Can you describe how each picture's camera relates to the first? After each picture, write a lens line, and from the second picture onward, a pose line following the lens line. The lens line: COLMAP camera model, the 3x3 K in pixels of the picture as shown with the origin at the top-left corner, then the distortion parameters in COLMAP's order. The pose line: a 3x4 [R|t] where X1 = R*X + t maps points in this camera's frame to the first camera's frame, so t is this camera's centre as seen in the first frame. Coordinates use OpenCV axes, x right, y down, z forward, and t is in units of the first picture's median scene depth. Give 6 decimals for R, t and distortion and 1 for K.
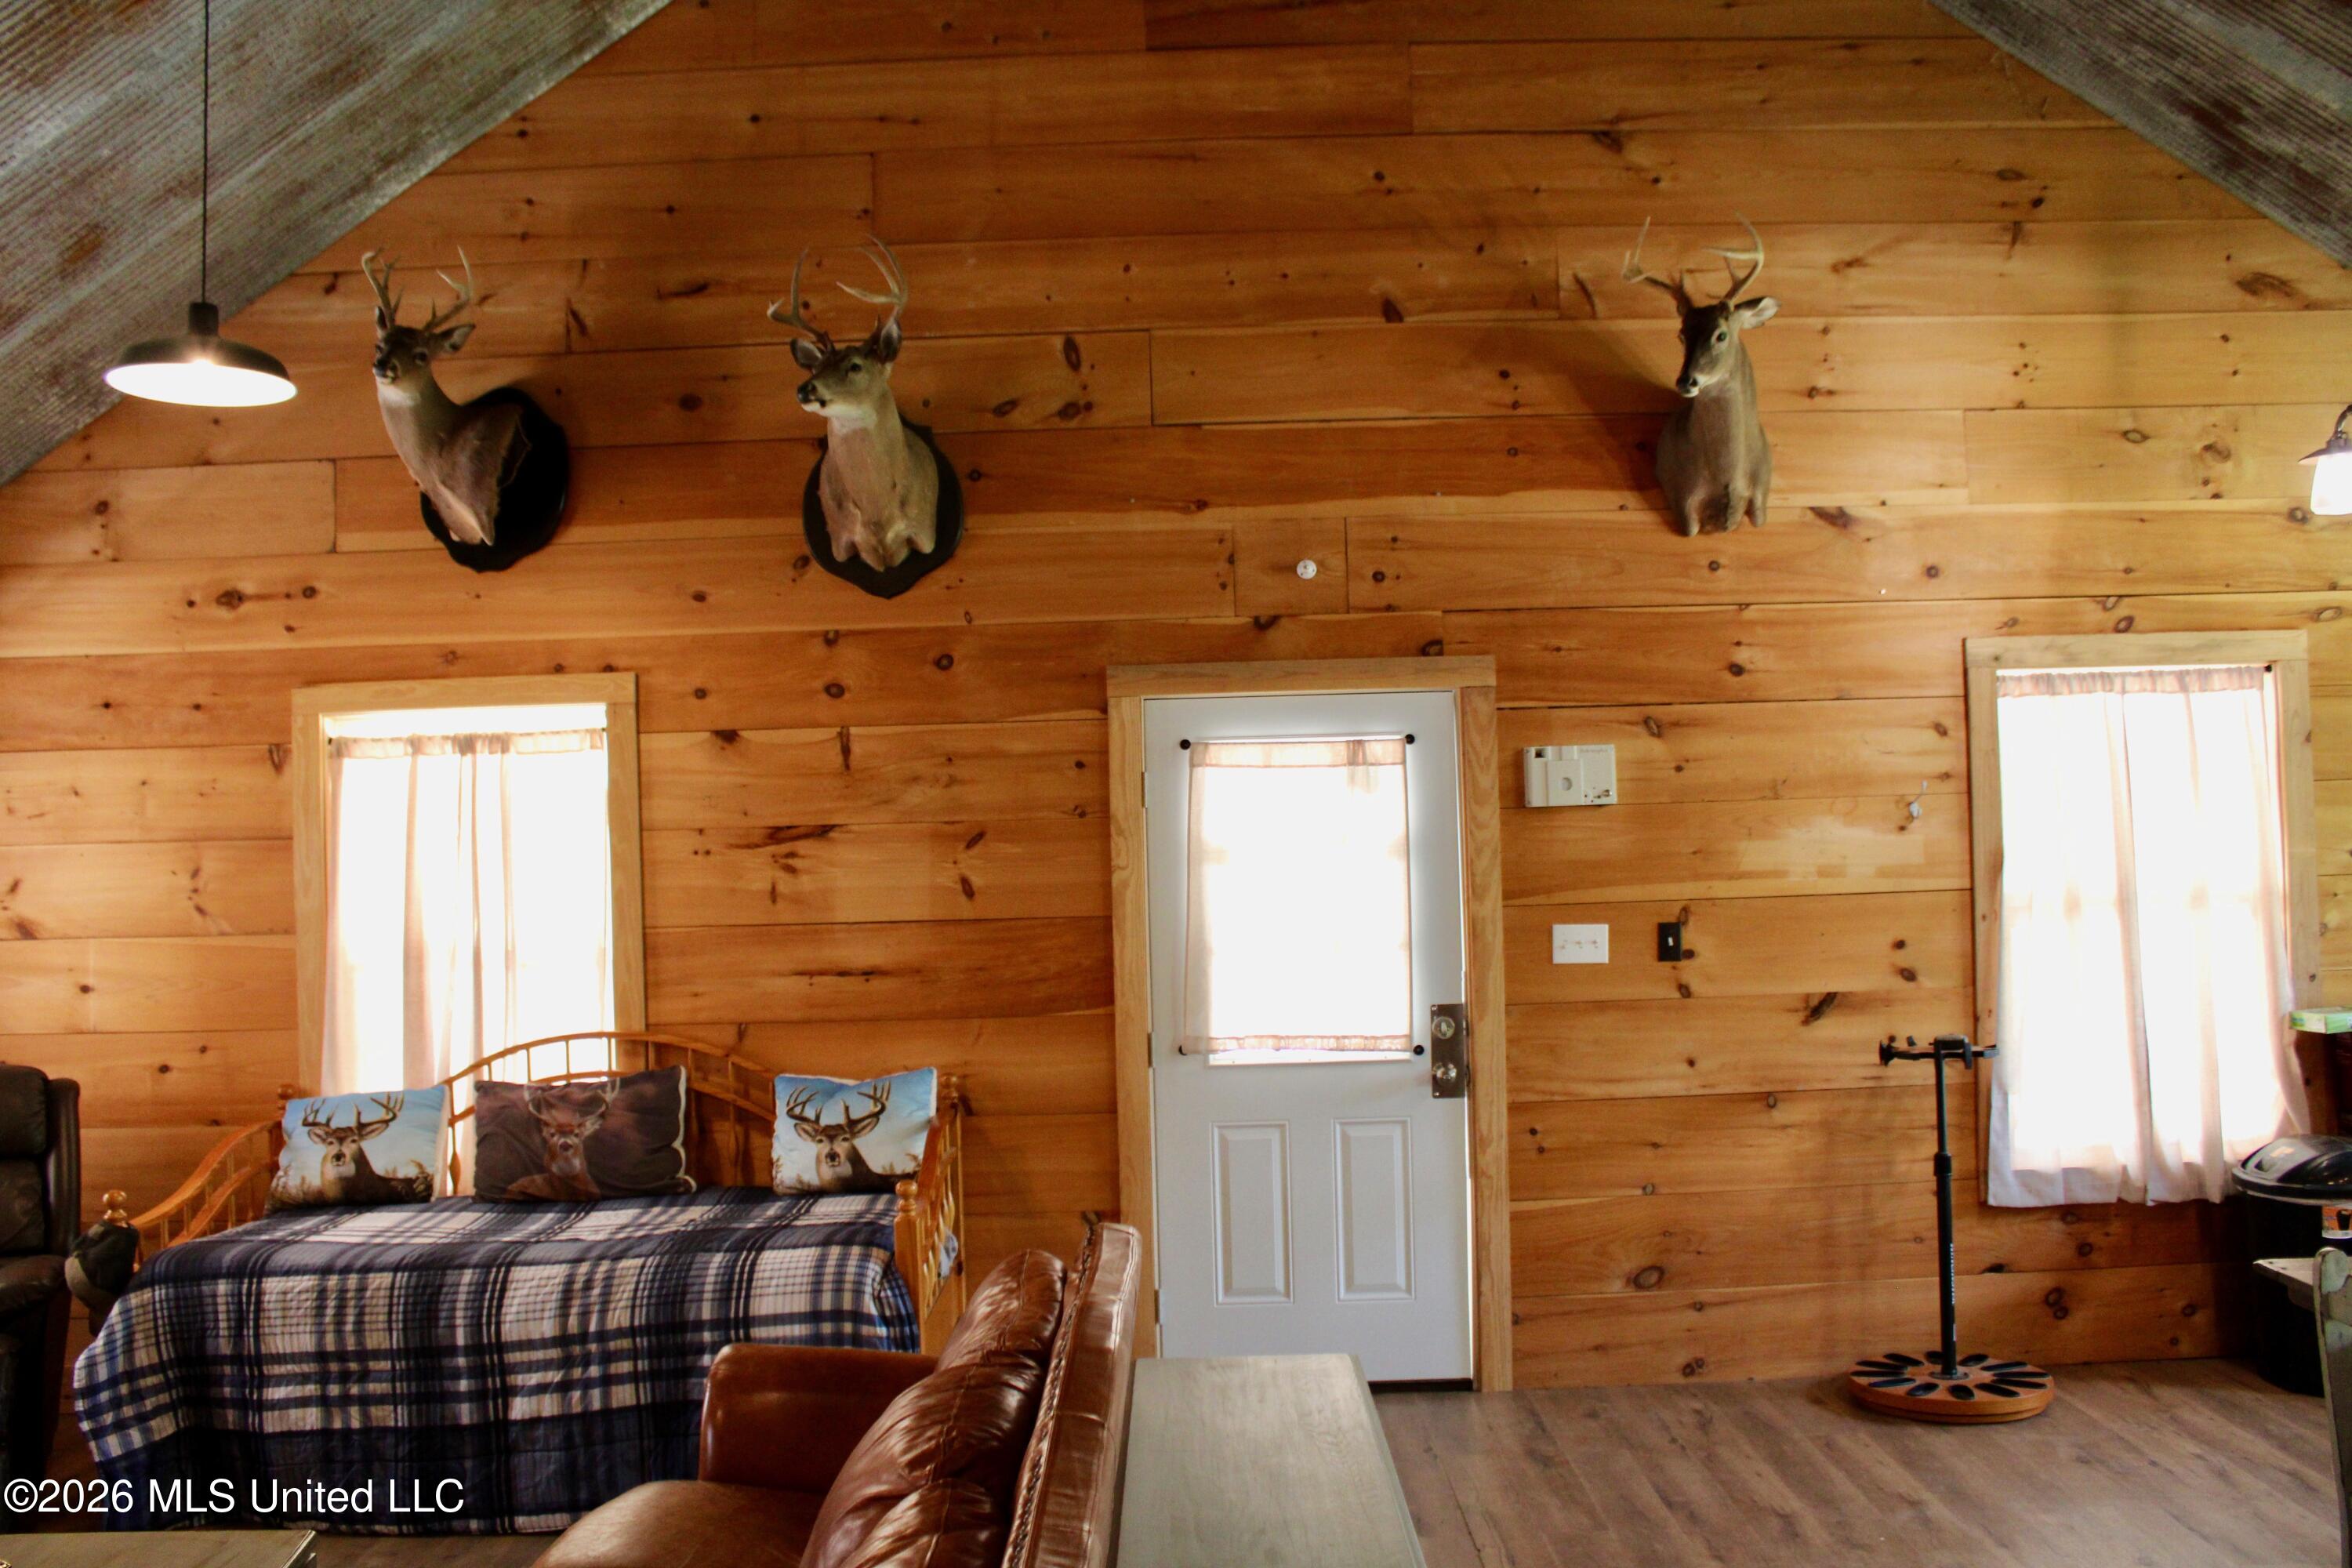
lens RADIAL K [[2003.6, 0, 1176.9], [0, 2003.6, 784.2], [0, 0, 1]] dist [-0.019400, -0.000481]
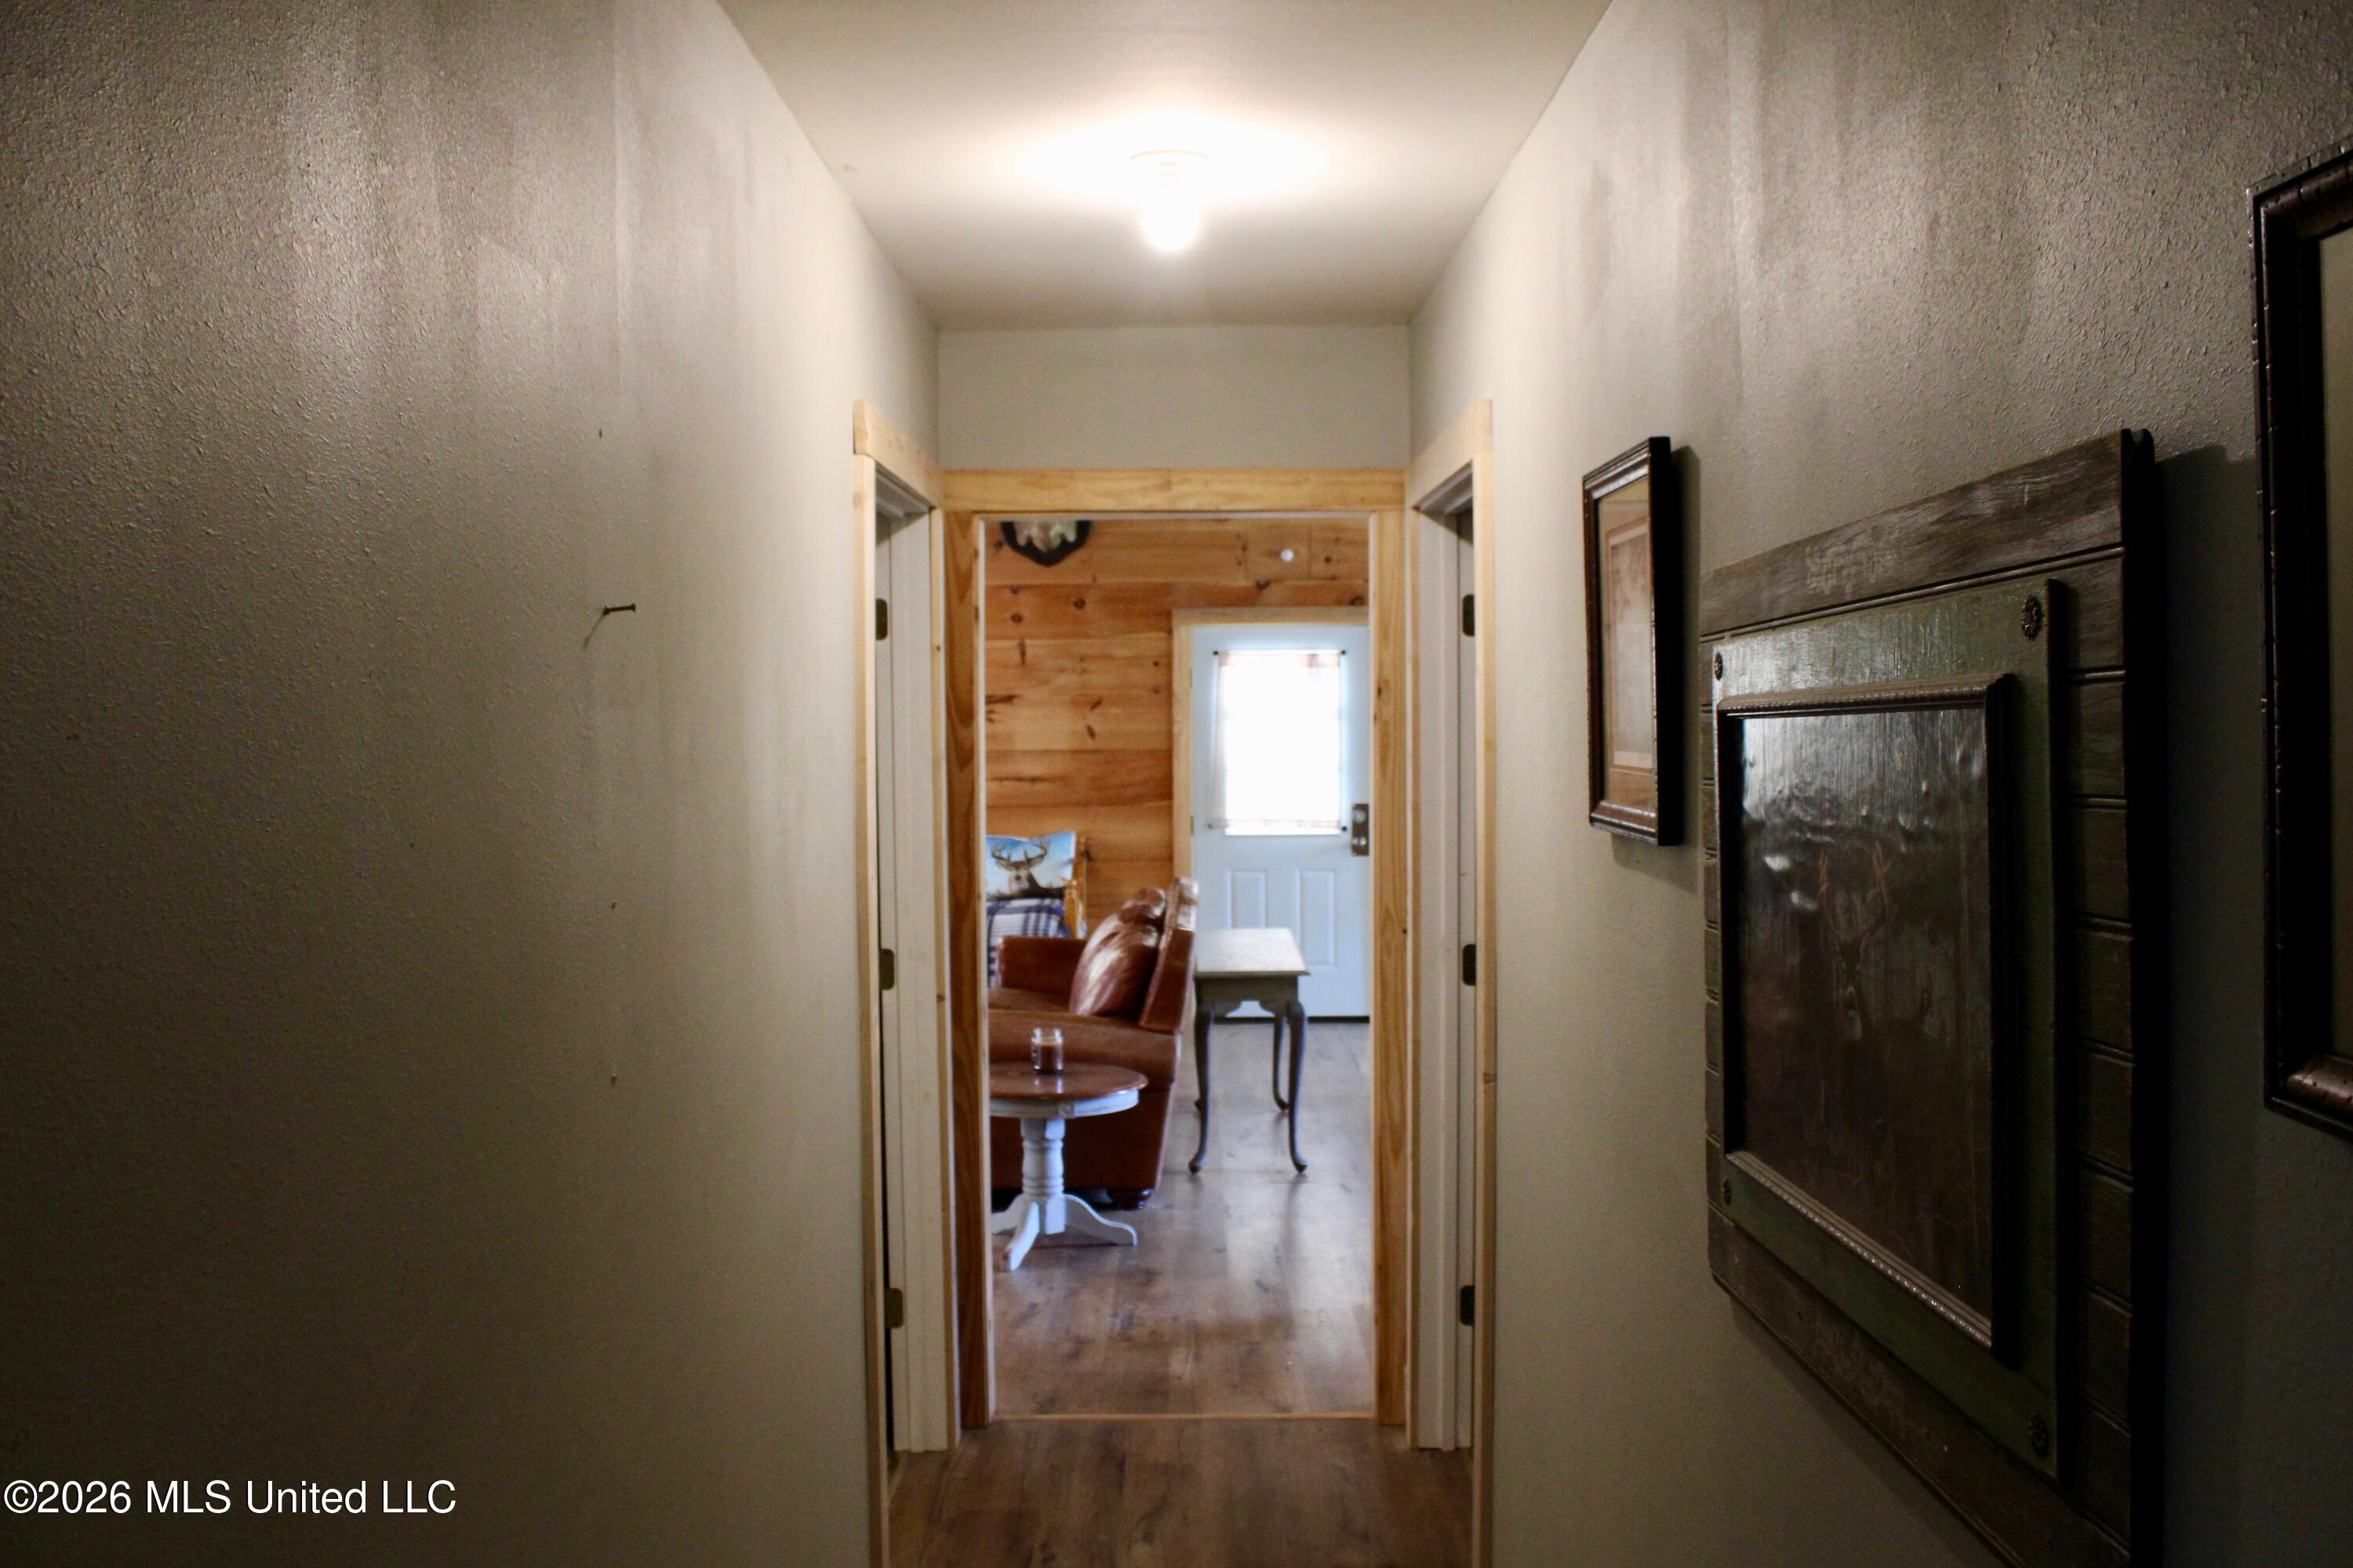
lens RADIAL K [[2004.6, 0, 1174.3], [0, 2004.6, 778.5], [0, 0, 1]] dist [-0.019400, -0.000481]
pose [[0.999810, 0.019090, -0.004030, -0.023206], [-0.018795, 0.997790, 0.063732, -0.021710], [0.005238, -0.063644, 0.997959, -0.768517]]
